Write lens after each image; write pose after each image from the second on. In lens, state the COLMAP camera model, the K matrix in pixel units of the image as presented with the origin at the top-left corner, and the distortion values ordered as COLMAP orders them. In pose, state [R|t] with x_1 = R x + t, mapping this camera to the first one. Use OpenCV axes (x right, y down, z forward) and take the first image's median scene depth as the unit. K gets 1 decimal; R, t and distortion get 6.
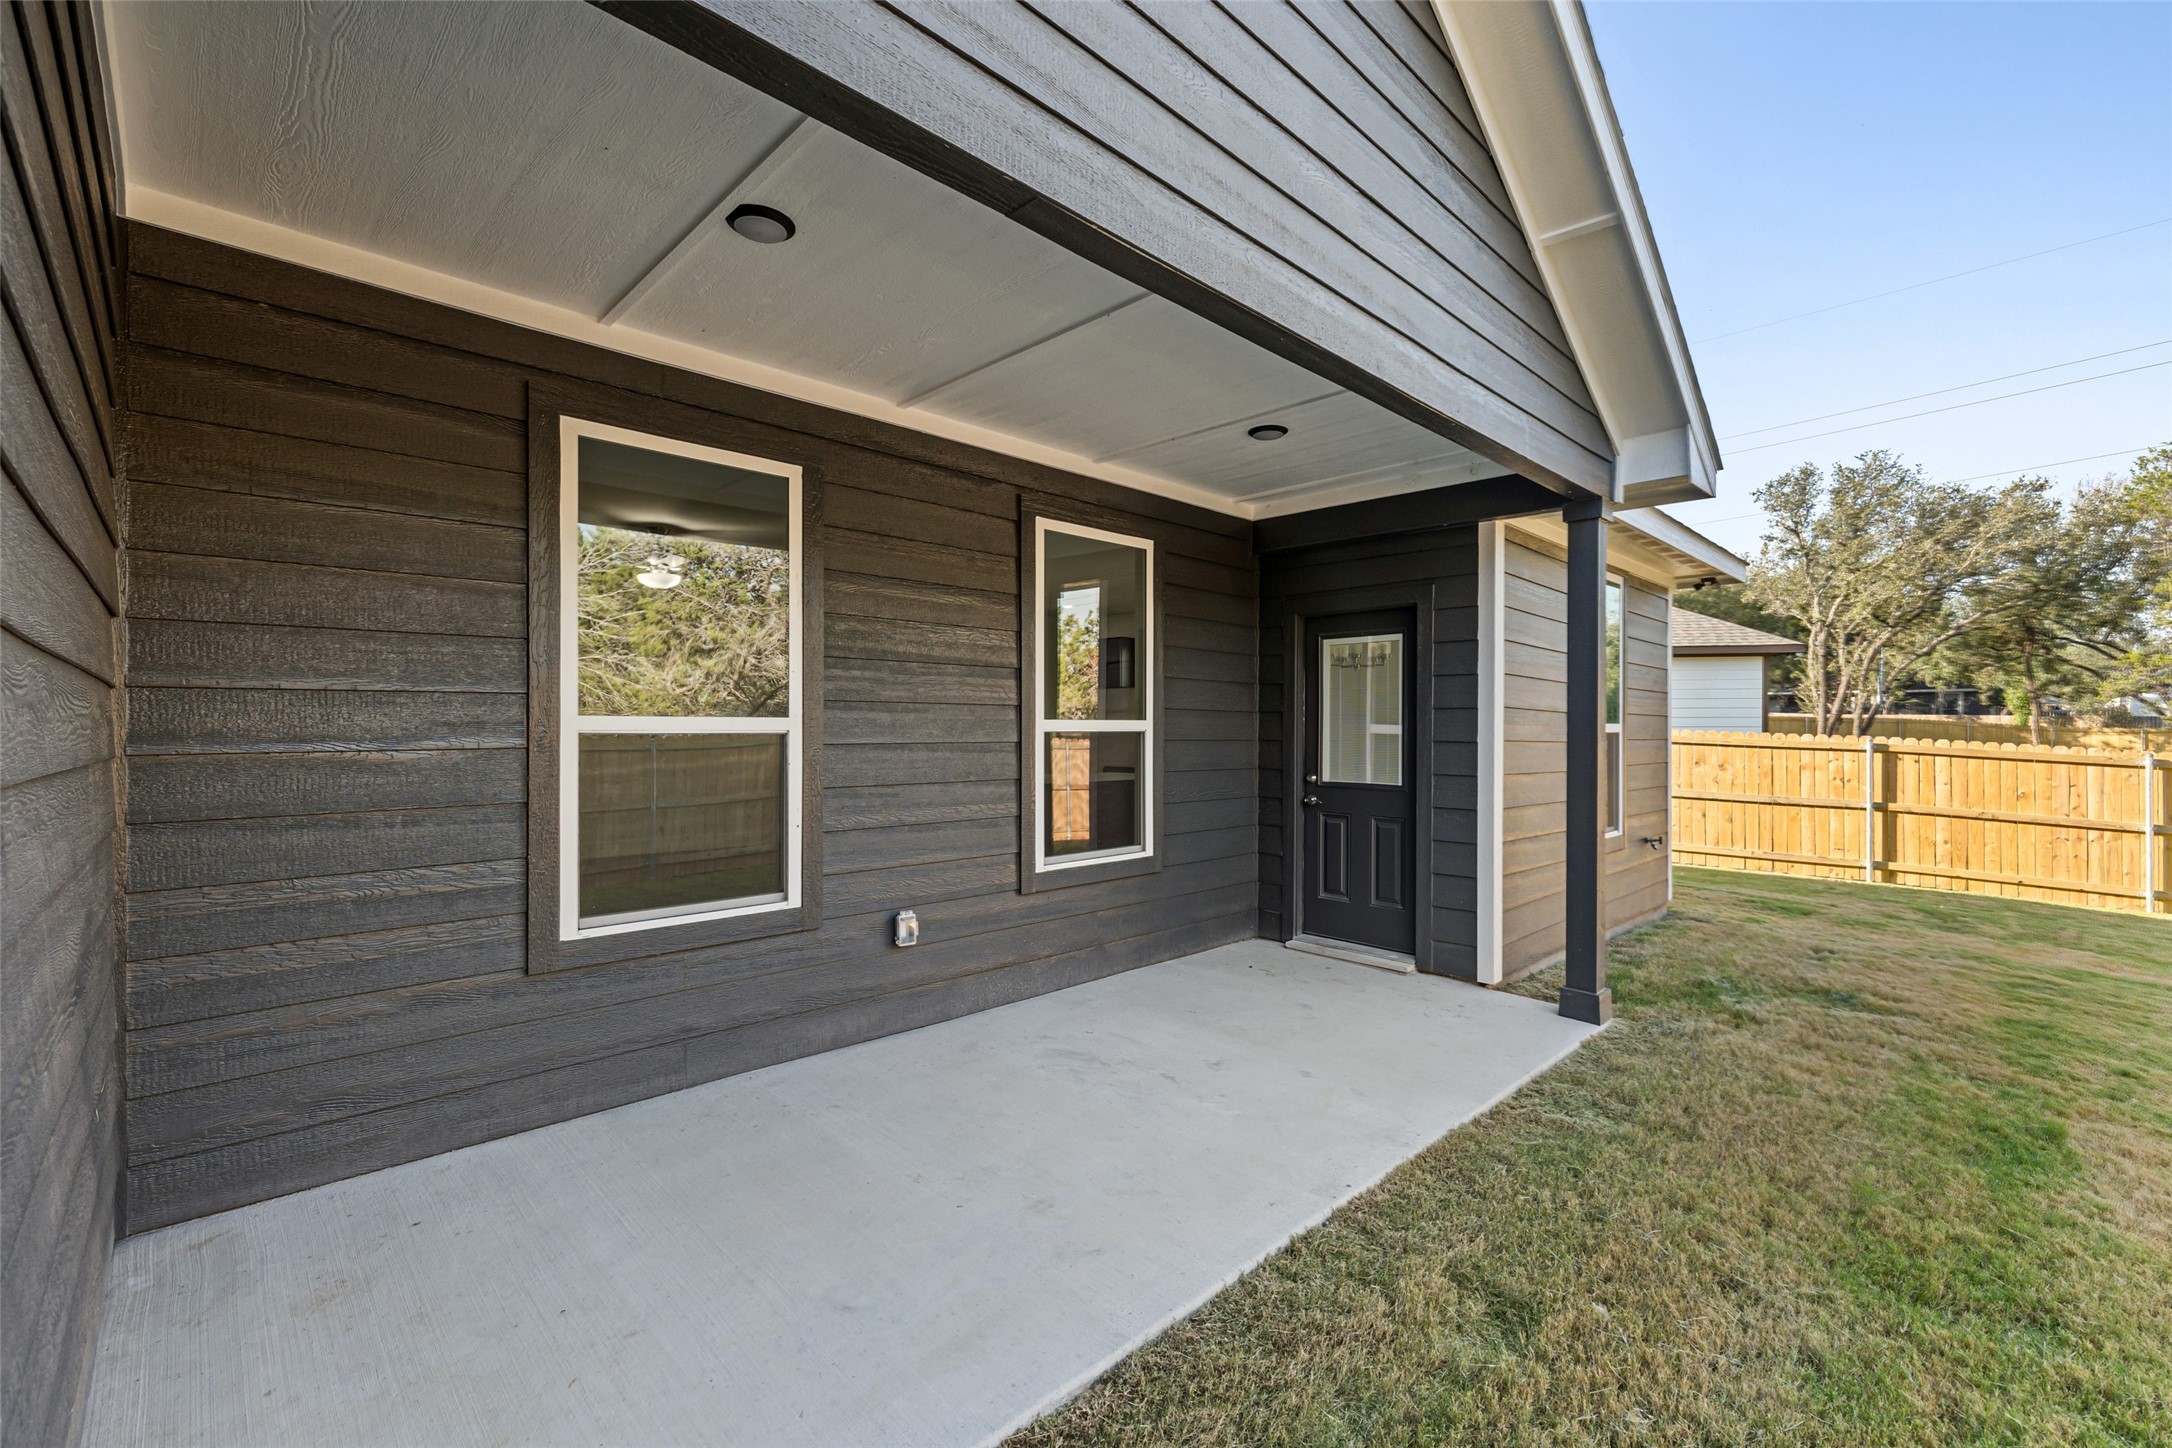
lens RADIAL K [[918.3, 0, 1077.0], [0, 918.3, 727.9], [0, 0, 1]] dist [-0.001889, -0.000022]
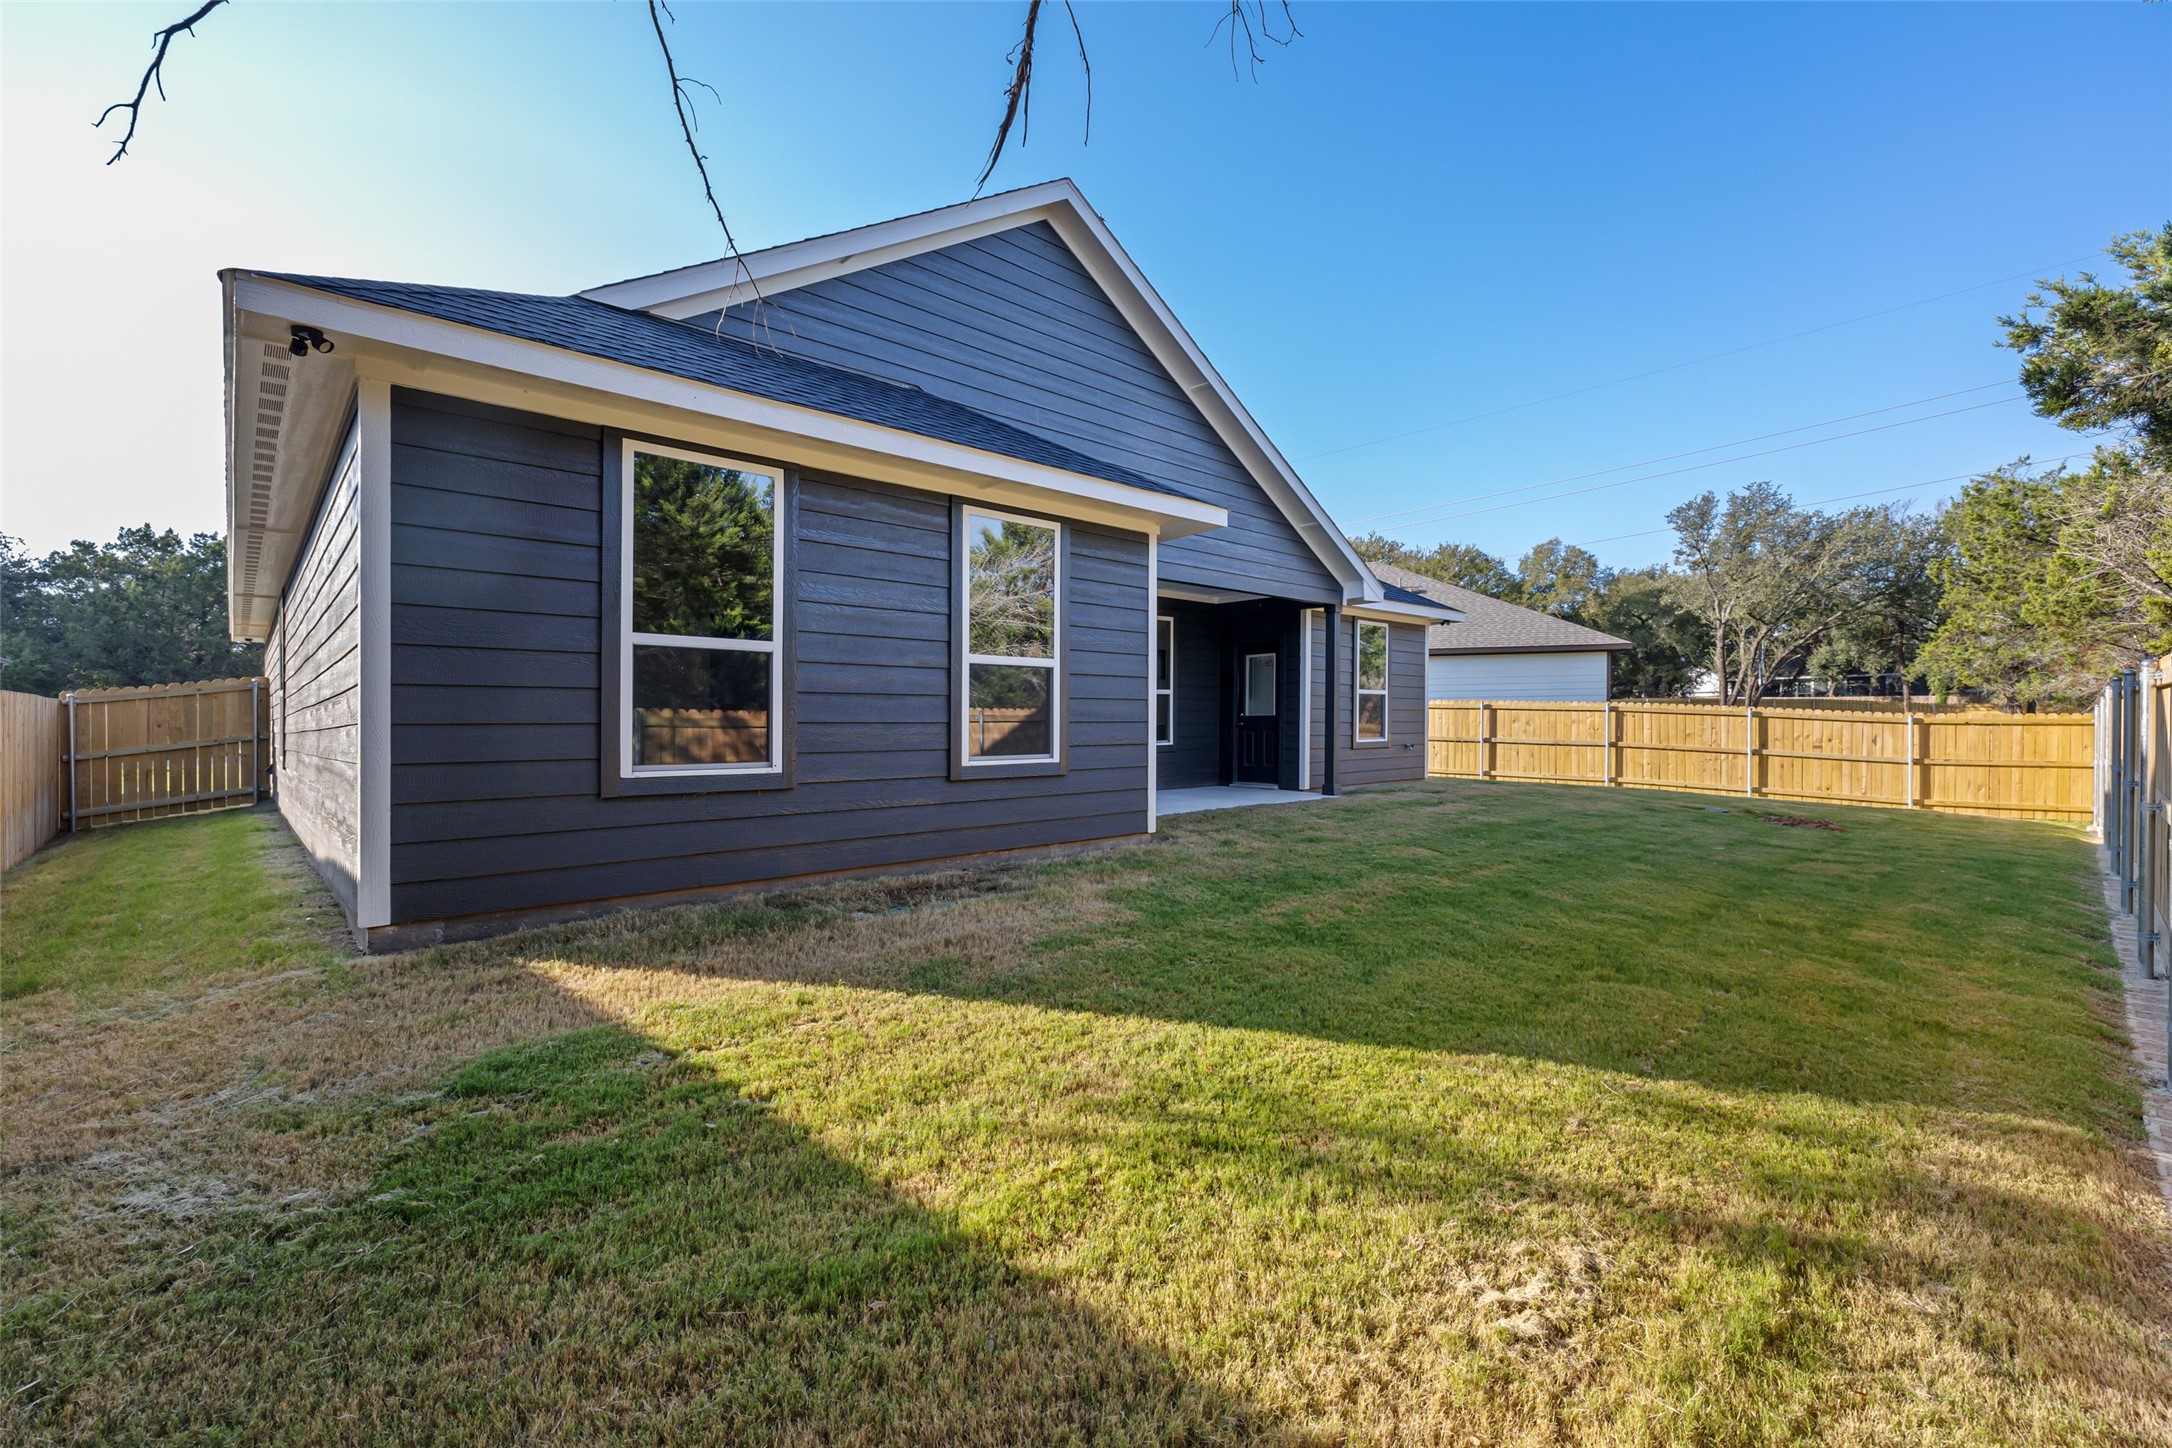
lens RADIAL K [[918.3, 0, 1077.0], [0, 918.3, 727.9], [0, 0, 1]] dist [-0.001889, -0.000022]
pose [[0.999406, -0.012296, -0.032205, -0.047545], [0.012435, 0.999914, 0.004118, 0.037228], [0.032152, -0.004516, 0.999473, -0.705225]]
